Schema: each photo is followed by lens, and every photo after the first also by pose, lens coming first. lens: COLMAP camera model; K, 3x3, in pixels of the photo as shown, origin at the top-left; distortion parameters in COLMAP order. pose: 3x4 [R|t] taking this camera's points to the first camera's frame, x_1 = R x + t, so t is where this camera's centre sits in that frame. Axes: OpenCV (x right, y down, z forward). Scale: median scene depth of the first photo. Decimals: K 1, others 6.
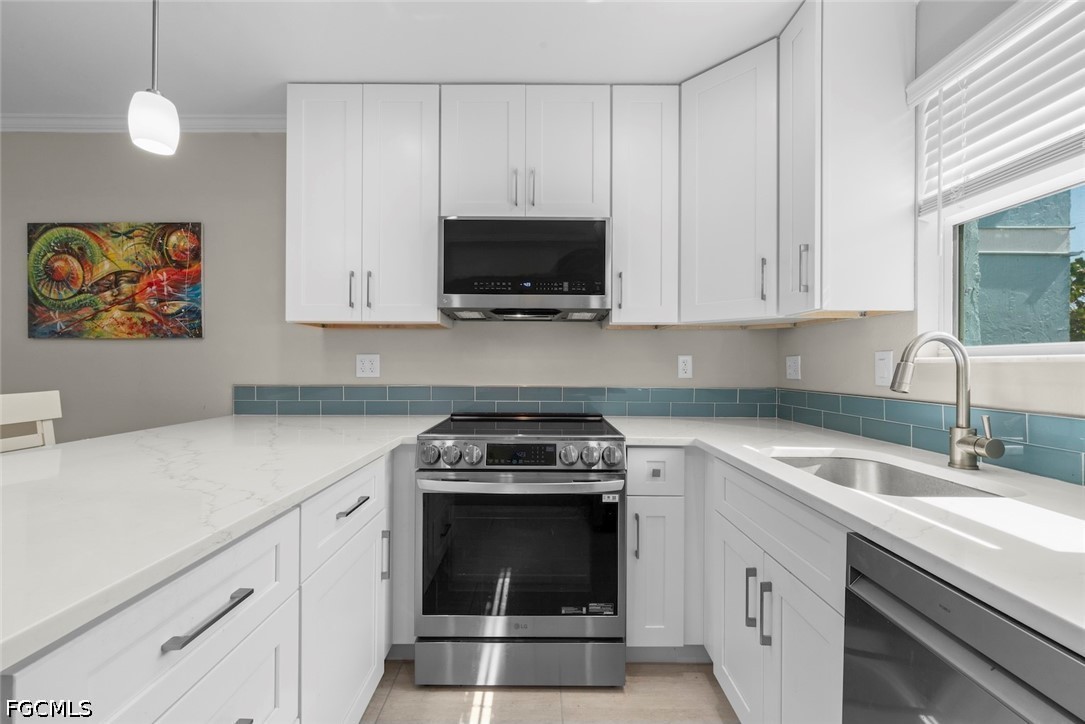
lens RADIAL K [[435.8, 0, 542.7], [0, 435.8, 364.2], [0, 0, 1]] dist [0.000873, -0.000009]
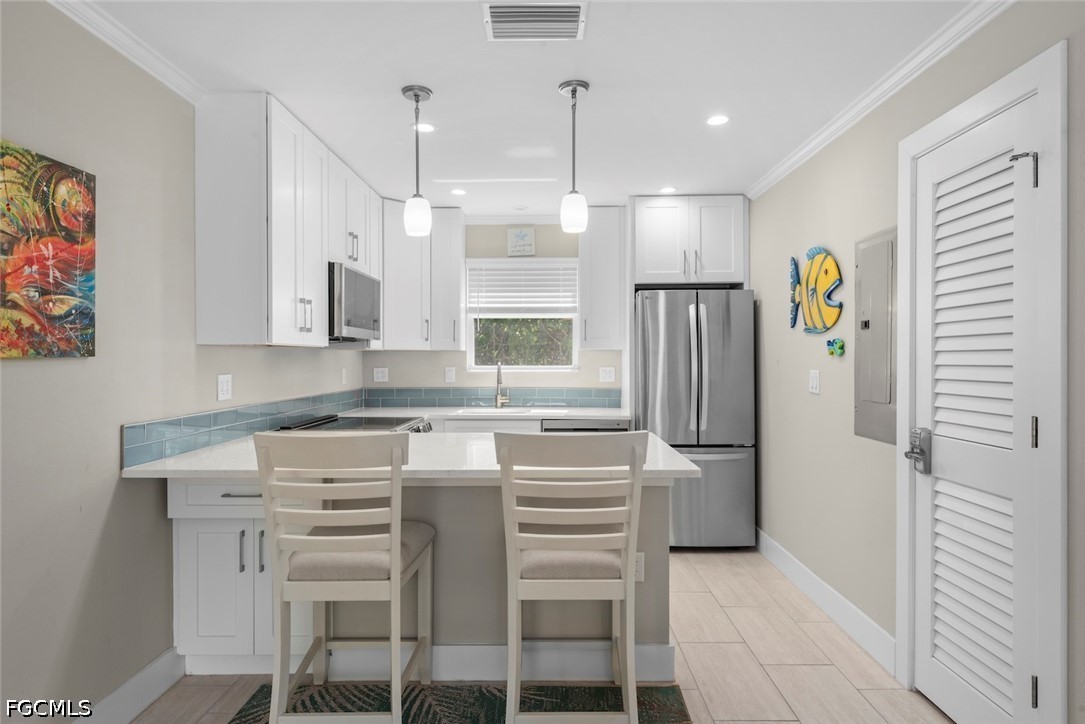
lens RADIAL K [[629.2, 0, 542.6], [0, 629.2, 361.8], [0, 0, 1]] dist [0.003329, 0.000373]
pose [[0.014555, -0.010477, 0.999839, -1.698083], [-0.000443, 0.999945, 0.010485, -0.062894], [-0.999894, -0.000596, 0.014550, 0.332230]]
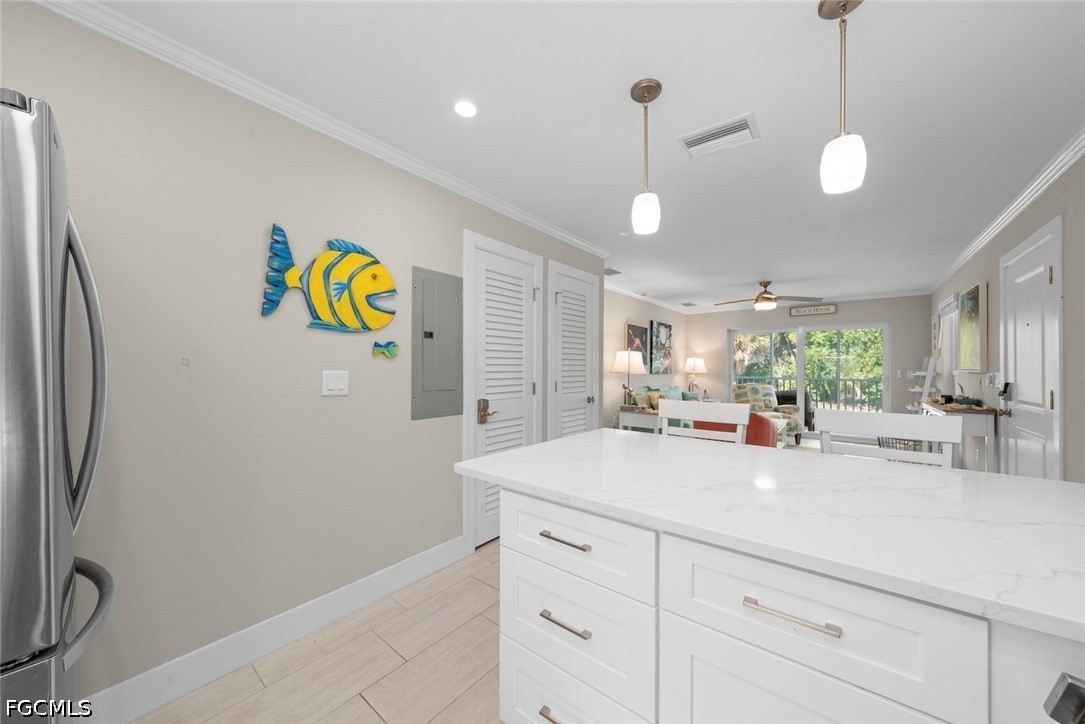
lens RADIAL K [[384.6, 0, 542.4], [0, 384.6, 365.8], [0, 0, 1]] dist [-0.000745, -0.000045]
pose [[-0.626360, -0.008937, -0.779483, 0.159849], [-0.005420, 0.999960, -0.007109, -0.035560], [0.779515, -0.000228, -0.626383, 0.592601]]
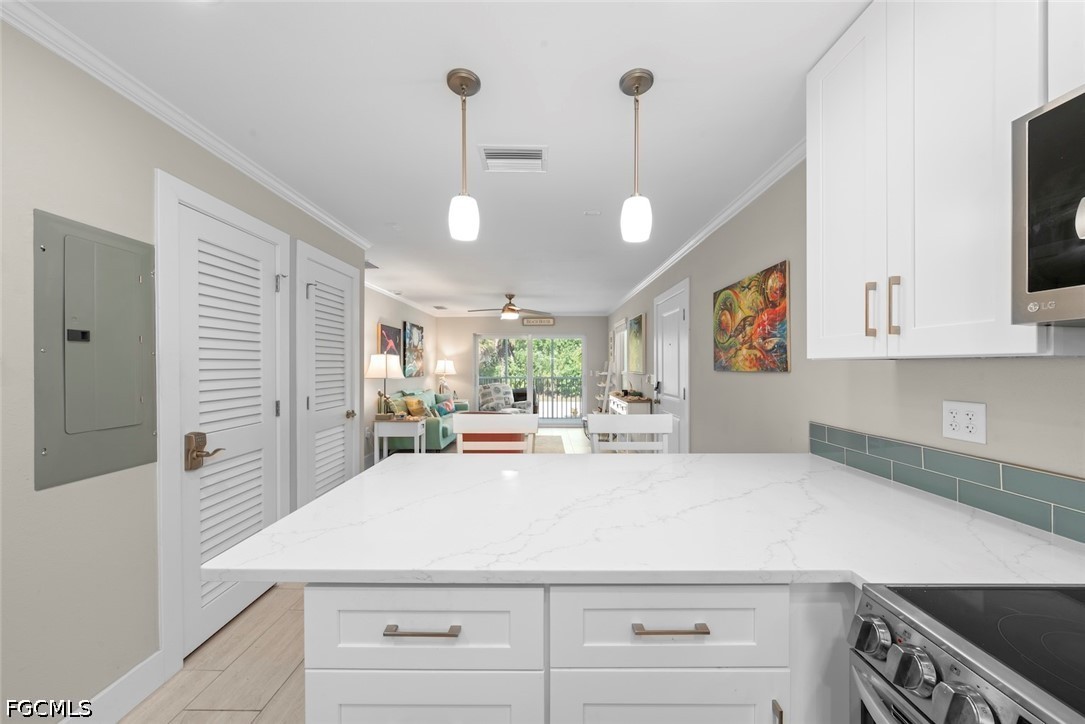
lens RADIAL K [[384.6, 0, 542.4], [0, 384.6, 365.8], [0, 0, 1]] dist [-0.000745, -0.000045]
pose [[-0.010390, -0.002858, -0.999942, 0.133160], [0.002708, 0.999992, -0.002887, -0.073484], [0.999942, -0.002738, -0.010383, 0.431554]]
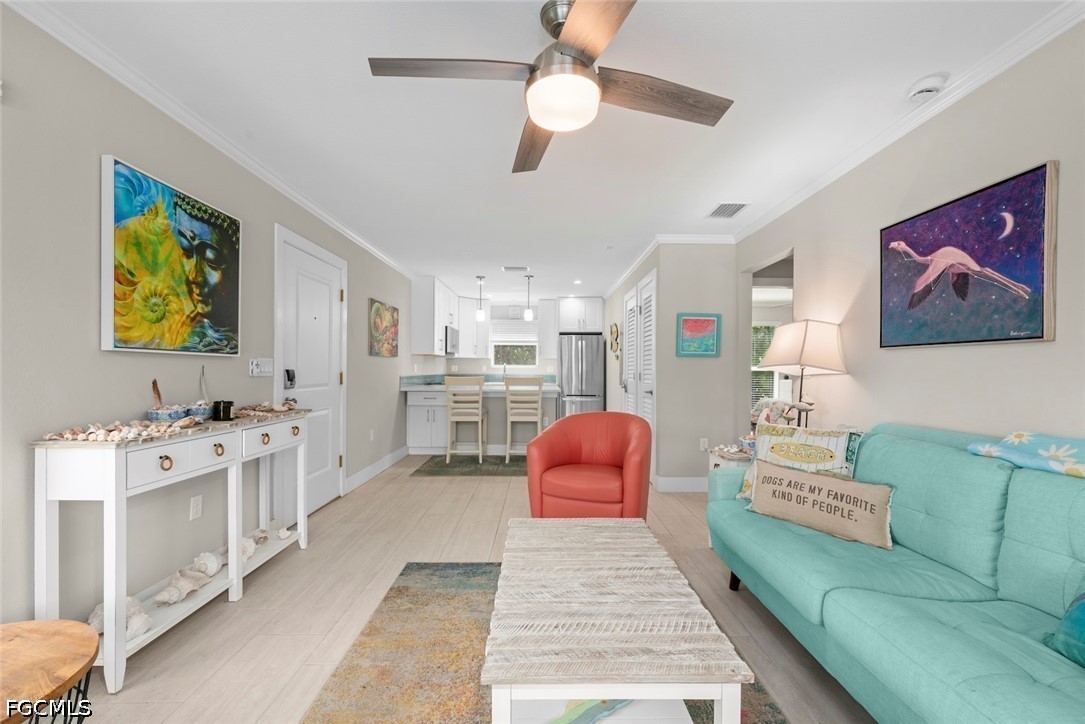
lens RADIAL K [[453.5, 0, 542.7], [0, 453.5, 371.9], [0, 0, 1]] dist [0.001289, -0.000001]
pose [[-0.002161, -0.010623, 0.999941, -3.286913], [-0.008653, 0.999906, 0.010604, -0.011182], [-0.999960, -0.008630, -0.002252, 0.208177]]
